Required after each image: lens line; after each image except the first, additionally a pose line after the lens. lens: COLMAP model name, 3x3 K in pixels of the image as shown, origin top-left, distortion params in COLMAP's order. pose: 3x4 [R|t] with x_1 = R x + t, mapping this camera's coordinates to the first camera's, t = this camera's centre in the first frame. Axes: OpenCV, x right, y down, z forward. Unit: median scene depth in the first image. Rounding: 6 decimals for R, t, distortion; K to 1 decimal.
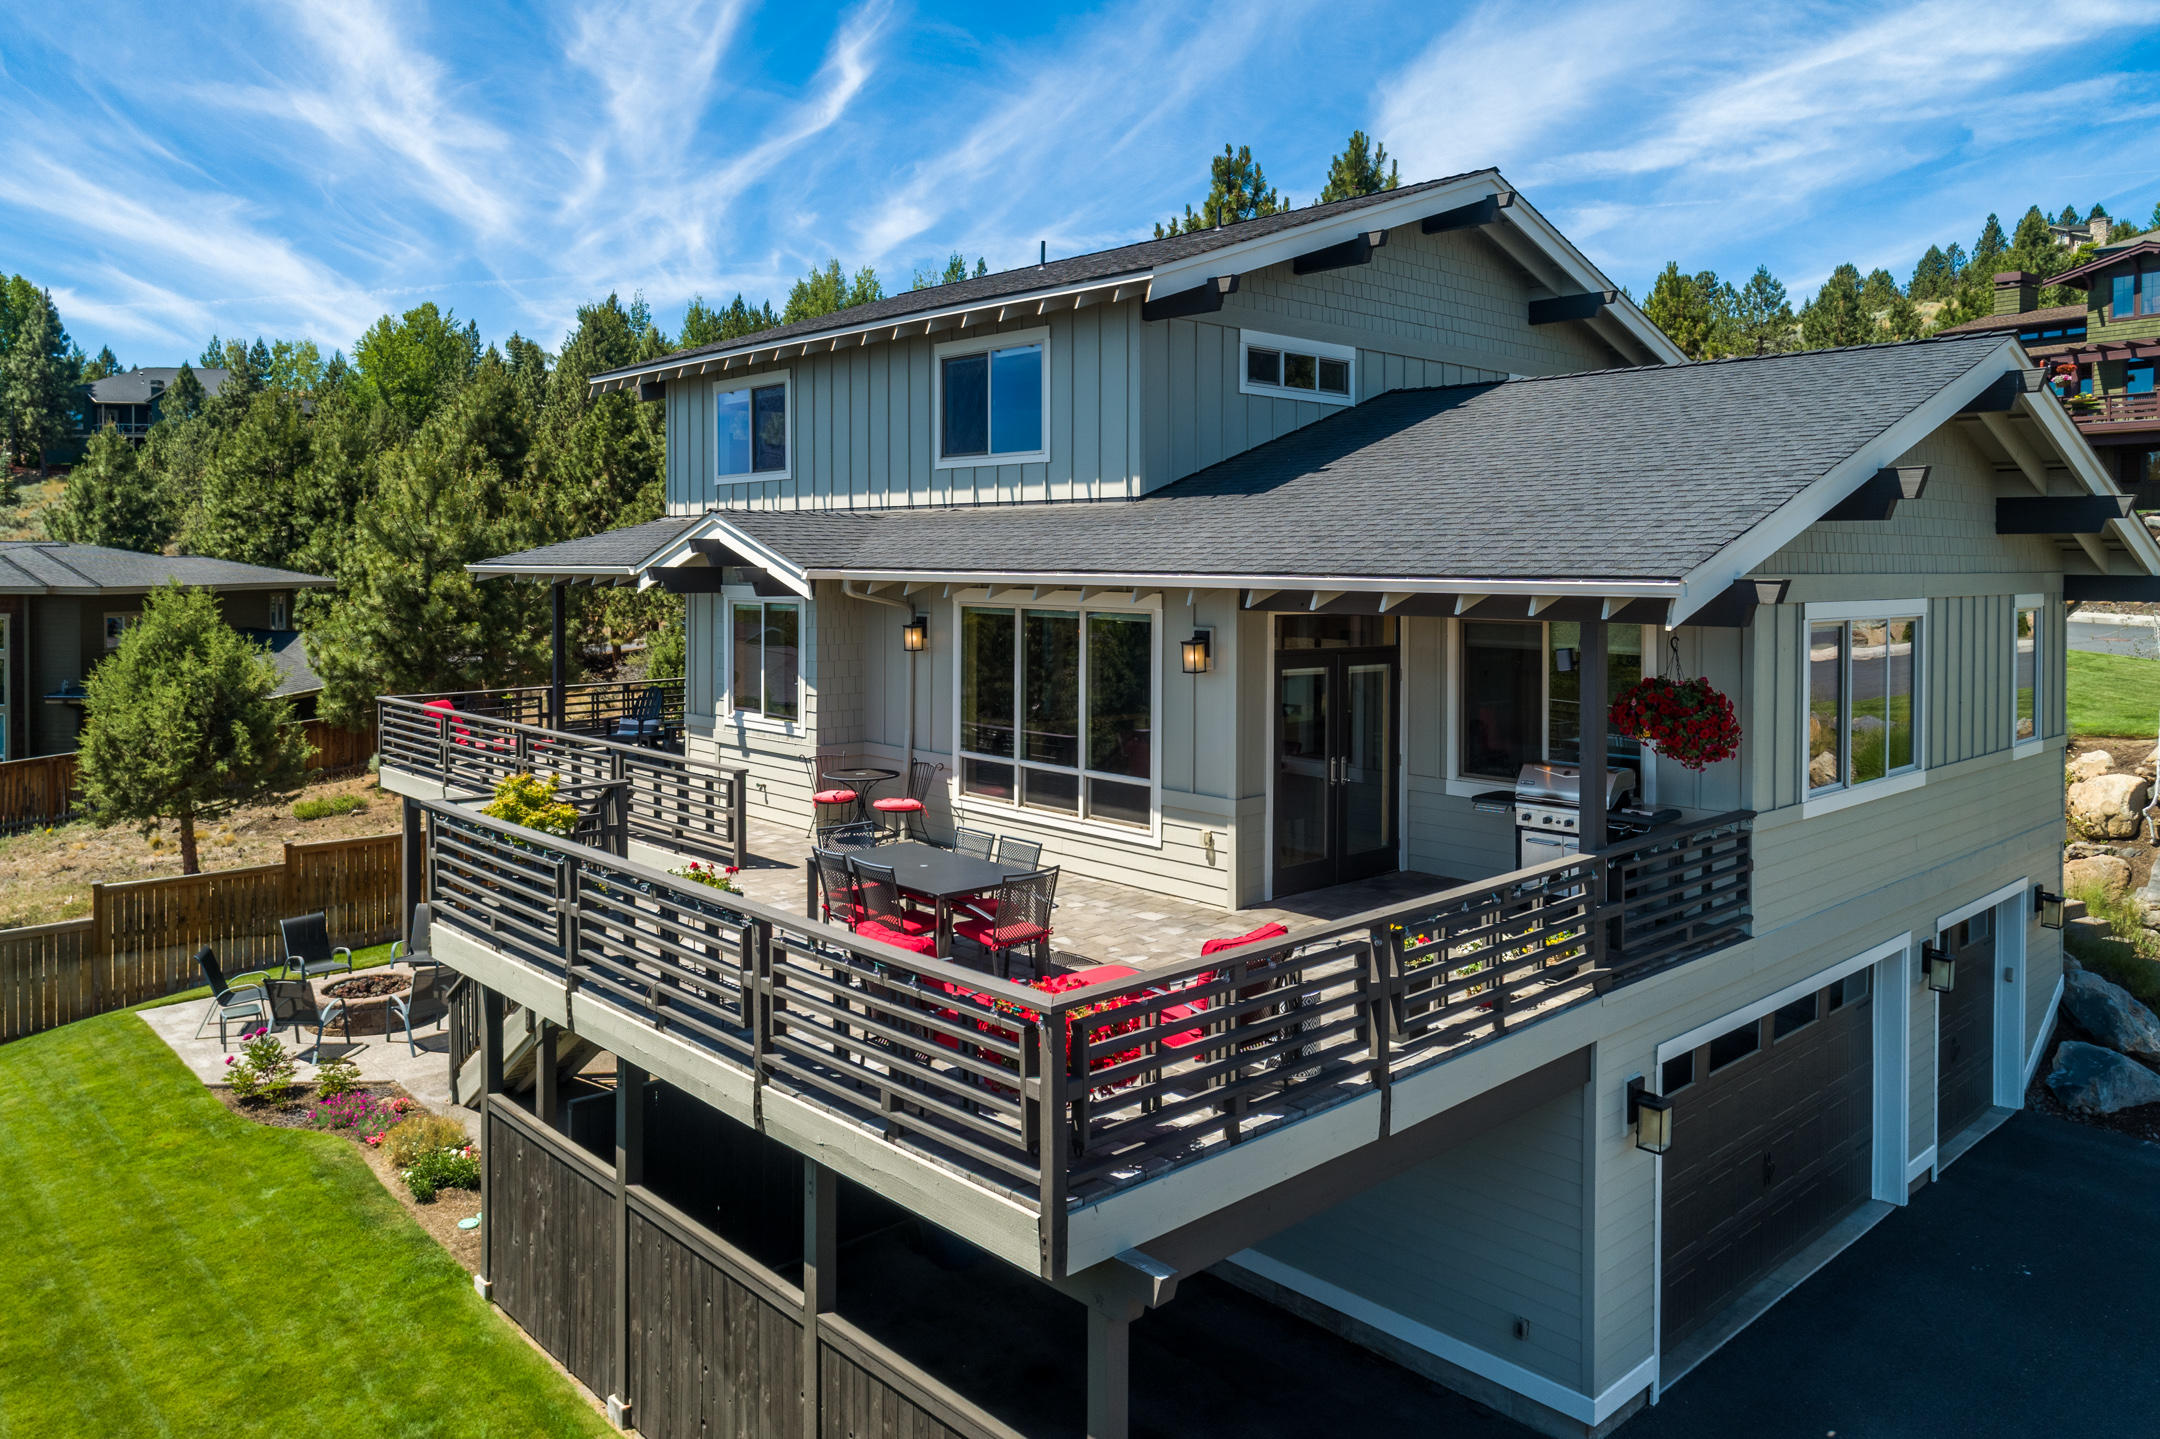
lens RADIAL K [[1485.7, 0, 1083.1], [0, 1485.7, 605.5], [0, 0, 1]] dist [0.022545, 0.021054]
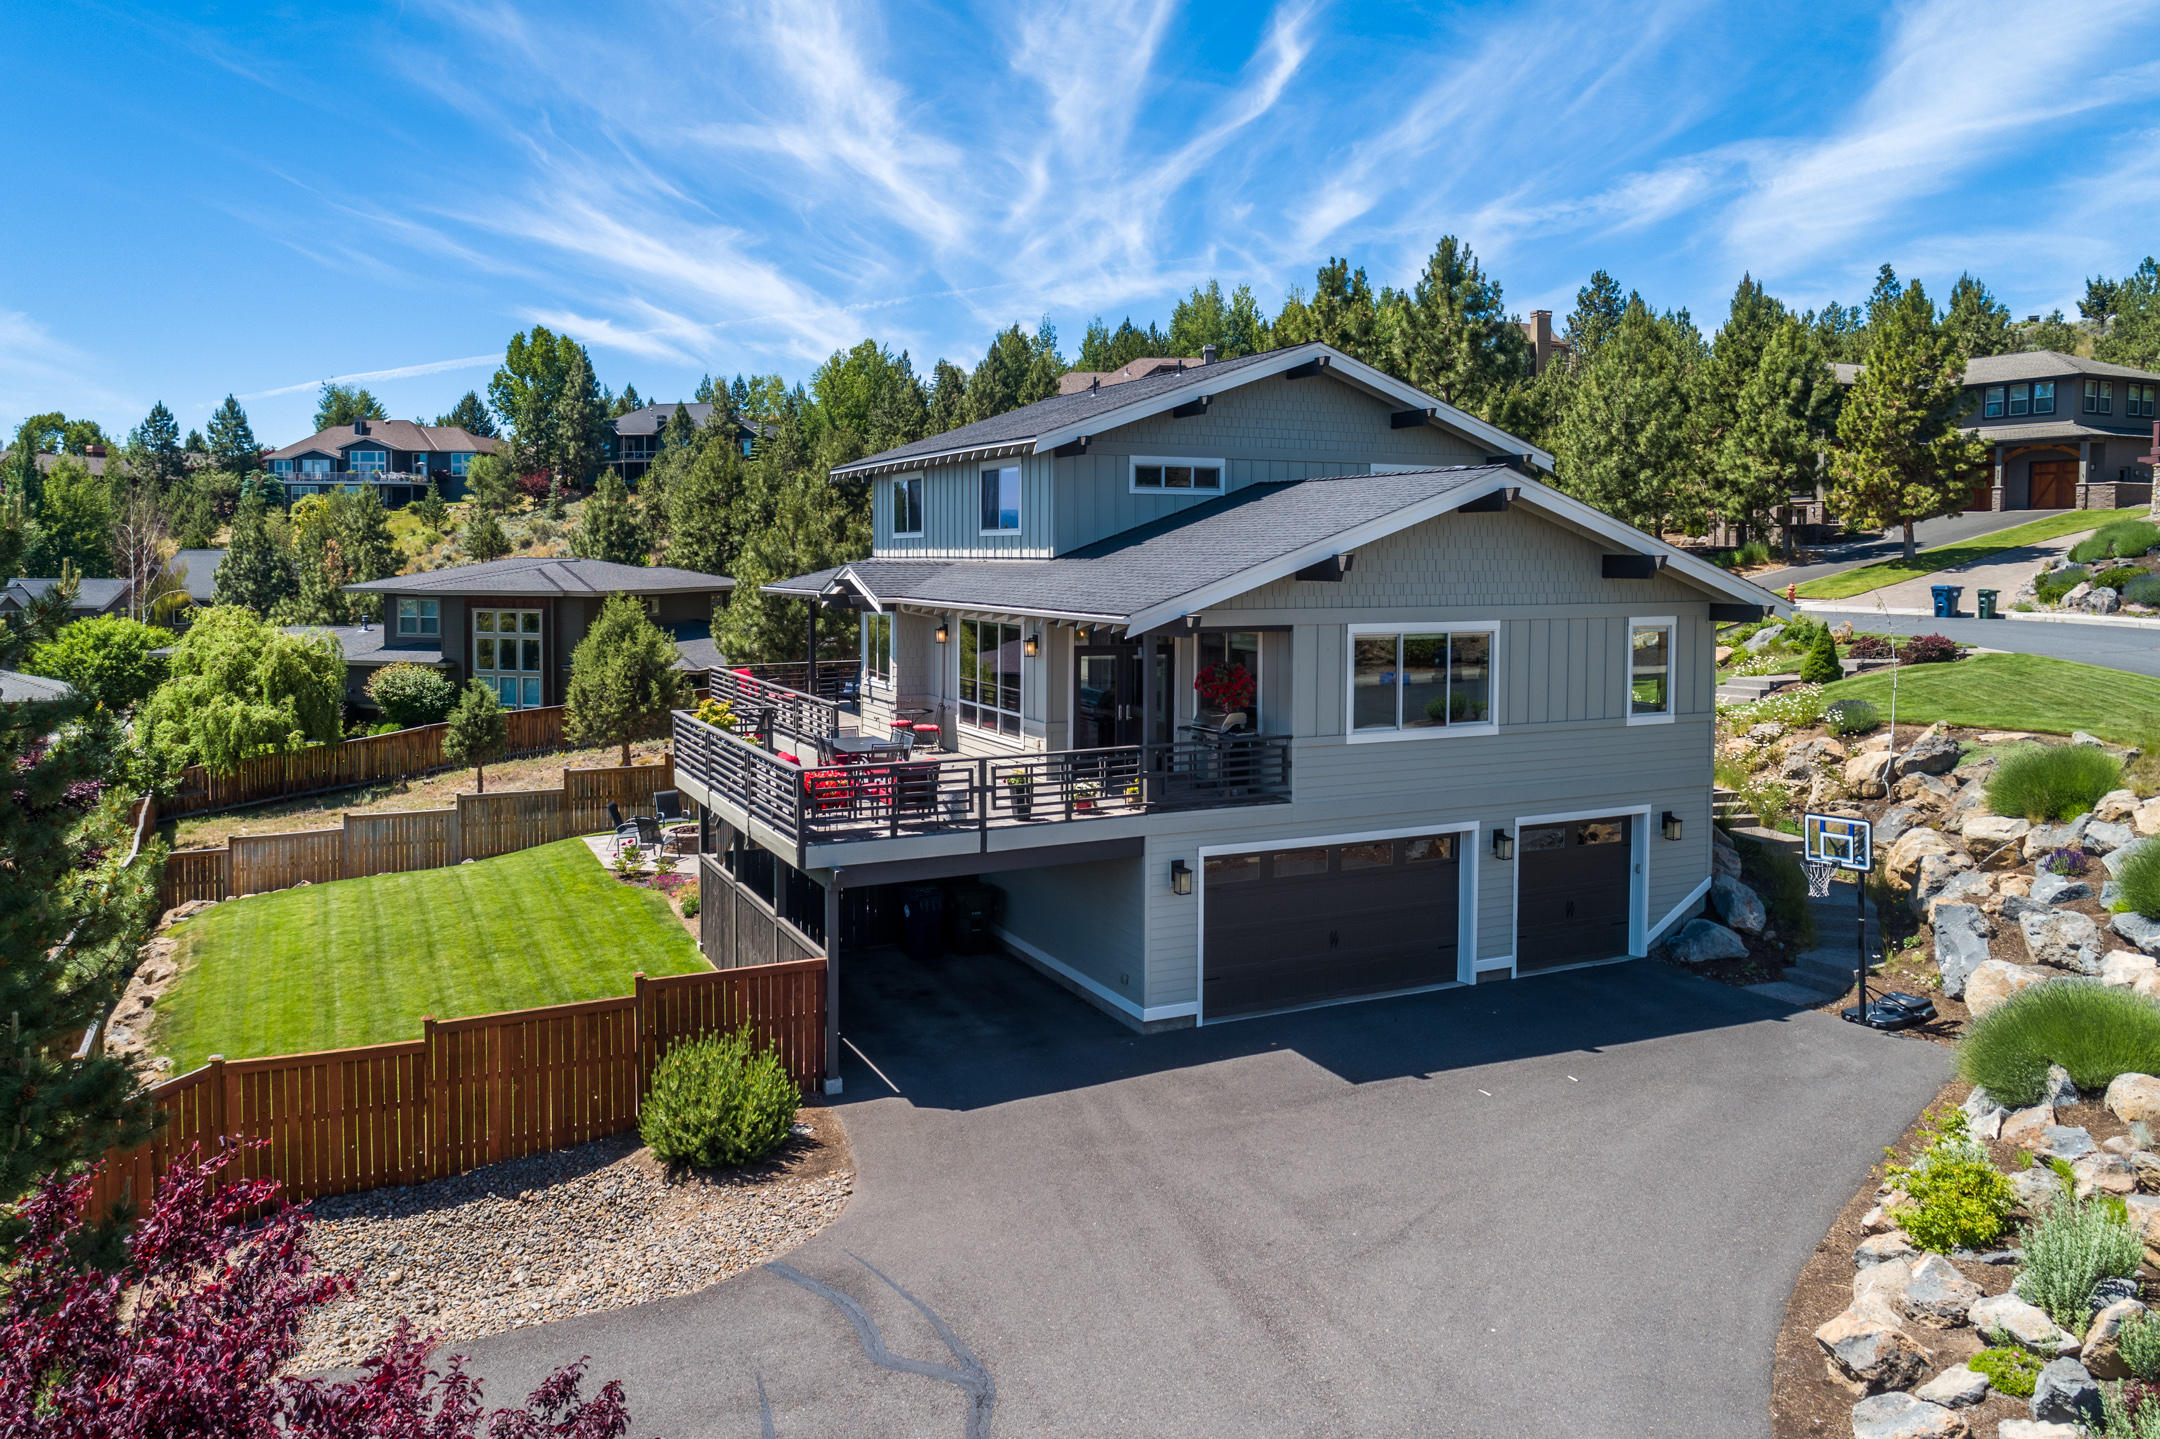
lens RADIAL K [[1504.5, 0, 1077.7], [0, 1504.5, 651.9], [0, 0, 1]] dist [0.144936, 0.000917]
pose [[0.954798, 0.016342, -0.296807, 0.177183], [-0.005453, 0.999283, 0.037476, -0.008553], [0.297207, -0.034164, 0.954202, -0.208241]]
